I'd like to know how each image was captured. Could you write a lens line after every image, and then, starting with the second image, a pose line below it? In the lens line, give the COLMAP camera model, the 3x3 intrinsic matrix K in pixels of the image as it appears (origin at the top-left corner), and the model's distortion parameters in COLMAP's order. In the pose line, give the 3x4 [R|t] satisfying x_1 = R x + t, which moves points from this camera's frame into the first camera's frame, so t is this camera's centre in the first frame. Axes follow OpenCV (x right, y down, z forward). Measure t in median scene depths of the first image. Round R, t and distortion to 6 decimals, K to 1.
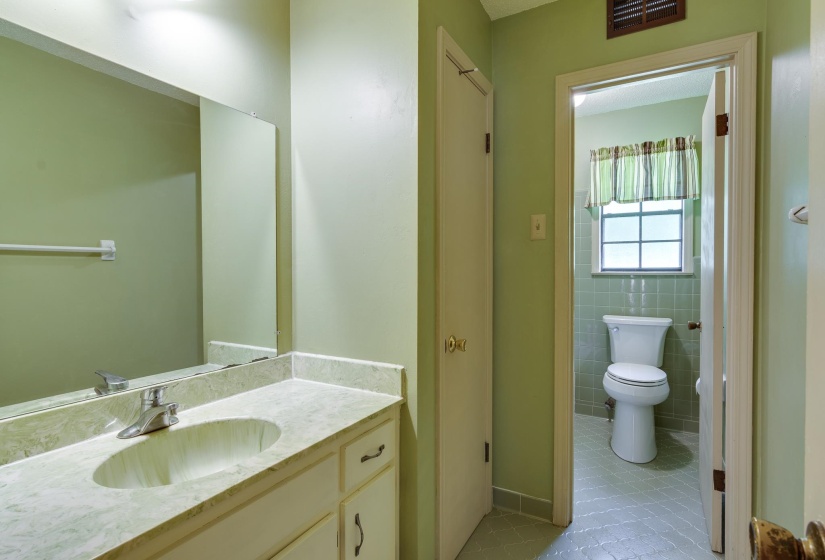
lens RADIAL K [[404.2, 0, 412.5], [0, 404.2, 280.0], [0, 0, 1]] dist [-0.003130, 0.000254]
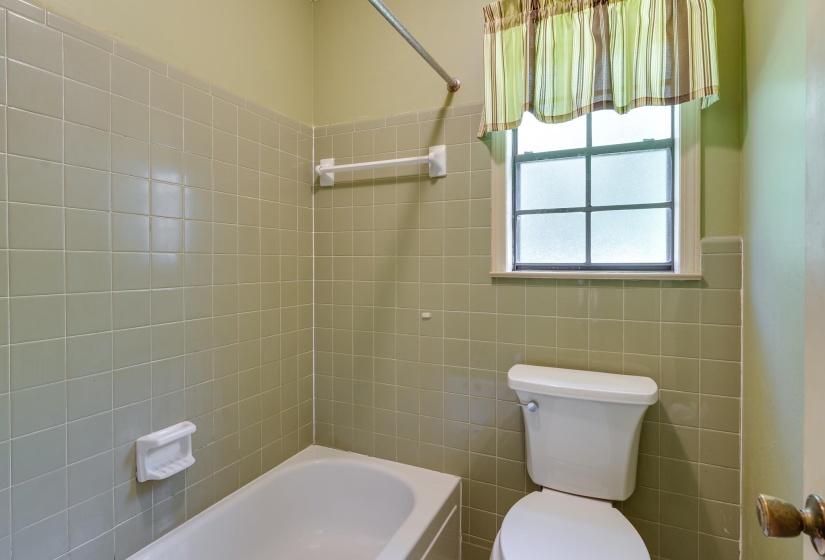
lens RADIAL K [[416.9, 0, 414.5], [0, 416.9, 275.5], [0, 0, 1]] dist [-0.002474, 0.000392]
pose [[0.995820, -0.004446, 0.091234, 0.464367], [0.004162, 0.999986, 0.003307, -0.026960], [-0.091247, -0.002914, 0.995824, 0.778796]]
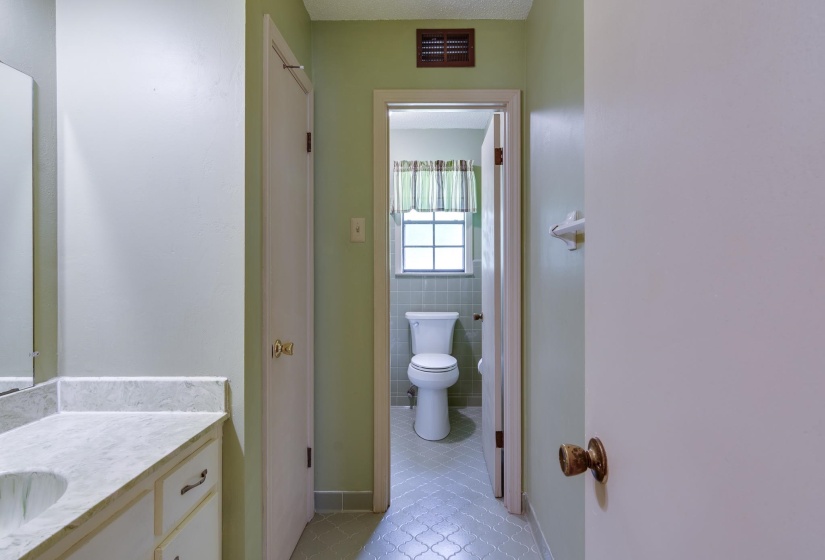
lens RADIAL K [[416.9, 0, 414.5], [0, 416.9, 275.5], [0, 0, 1]] dist [-0.002474, 0.000392]
pose [[0.877210, -0.003455, 0.480094, -0.075433], [0.010260, 0.999881, -0.011550, 0.000903], [-0.479997, 0.015058, 0.877141, -0.012254]]
